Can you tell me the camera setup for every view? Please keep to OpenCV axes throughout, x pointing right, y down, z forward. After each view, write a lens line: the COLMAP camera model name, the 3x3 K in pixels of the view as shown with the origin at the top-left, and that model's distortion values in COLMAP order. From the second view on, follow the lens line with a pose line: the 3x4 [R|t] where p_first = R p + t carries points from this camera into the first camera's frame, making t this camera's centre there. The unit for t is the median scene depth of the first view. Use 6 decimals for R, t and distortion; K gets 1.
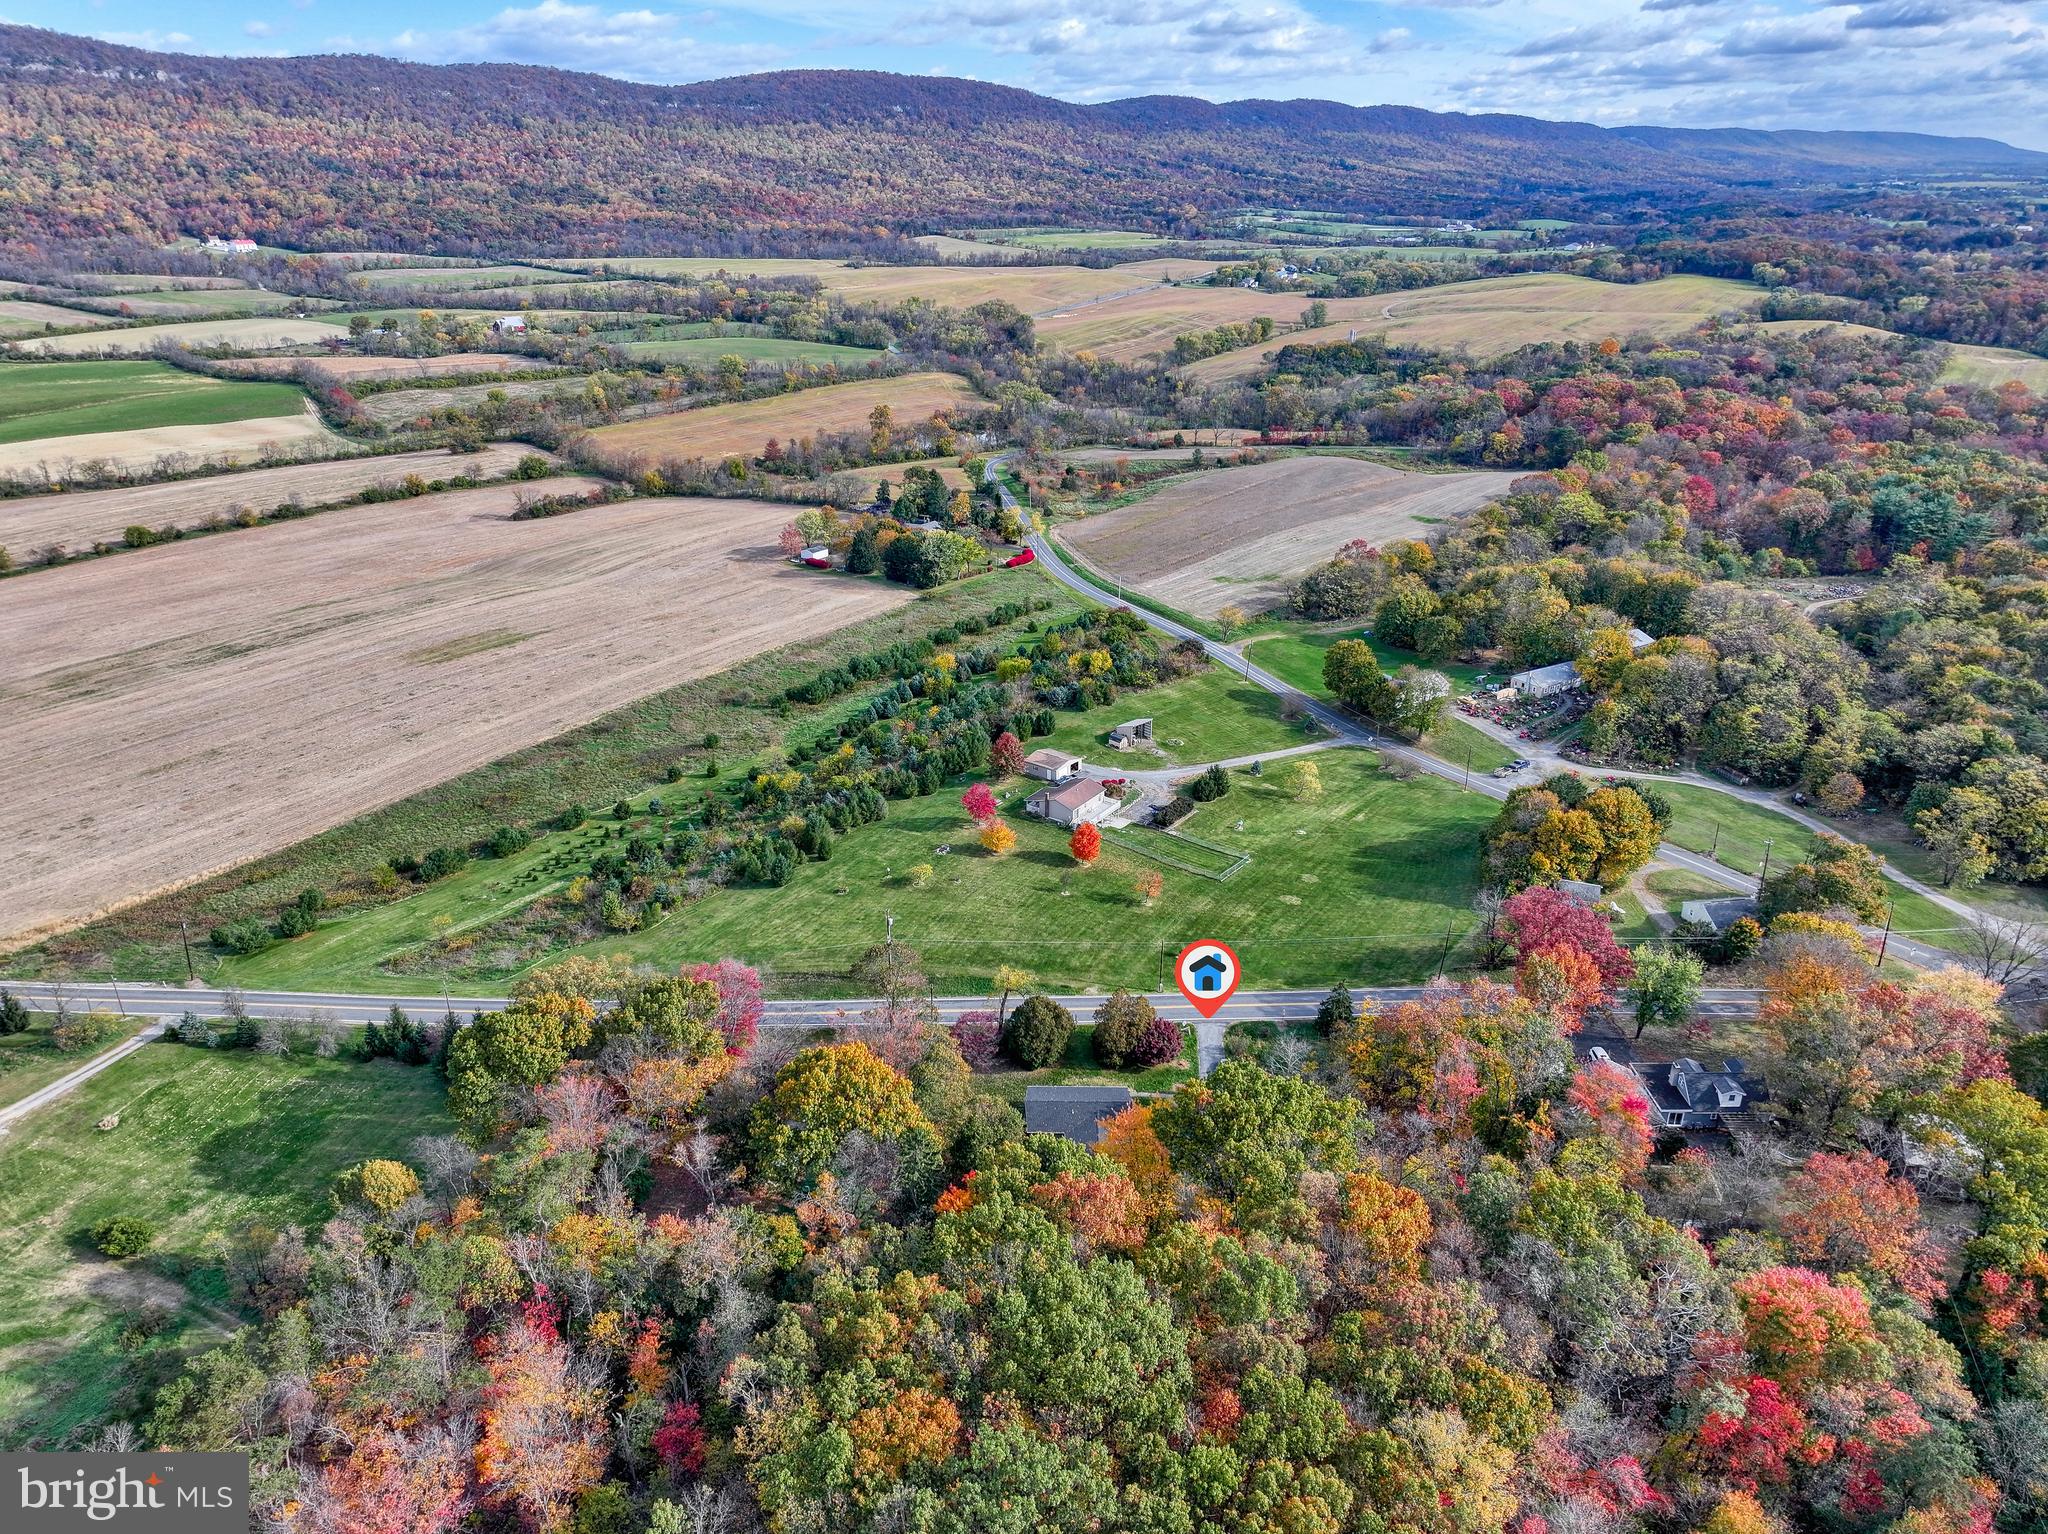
lens RADIAL K [[1440.6, 0, 1033.9], [0, 1440.6, 770.8], [0, 0, 1]] dist [0.000757, 0.015561]
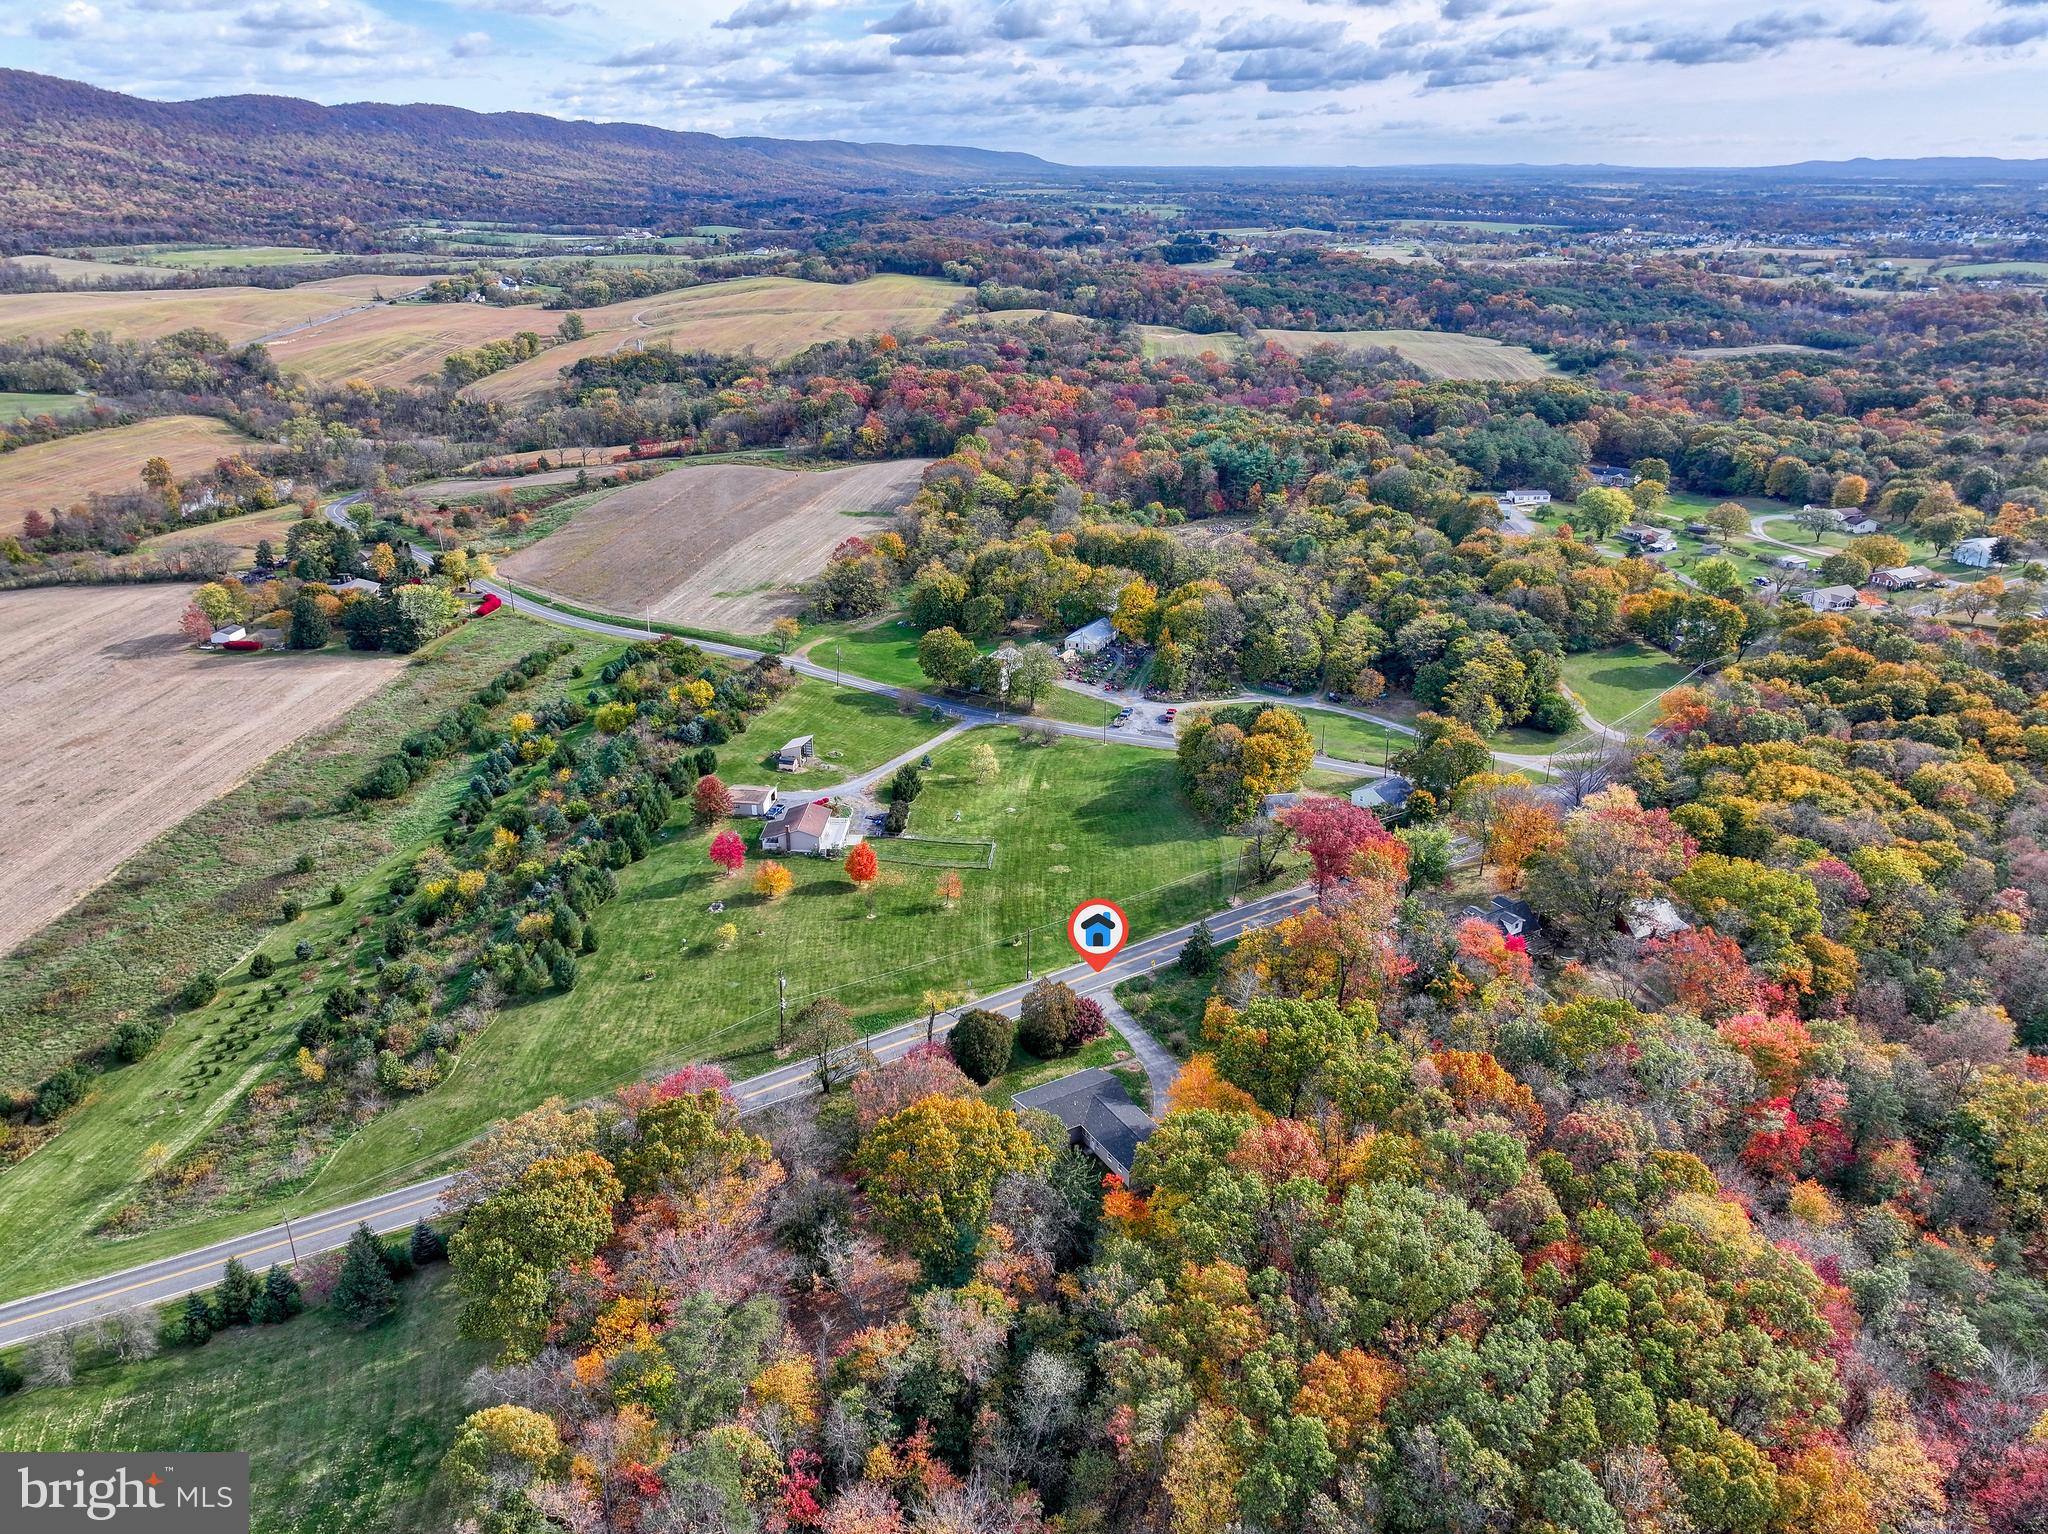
lens RADIAL K [[1440.6, 0, 1030.2], [0, 1440.6, 764.7], [0, 0, 1]] dist [0.000757, 0.015561]
pose [[0.851783, -0.199840, 0.484283, -0.116277], [0.203929, 0.977957, 0.044875, -0.012845], [-0.482576, 0.060535, 0.873760, 0.029082]]
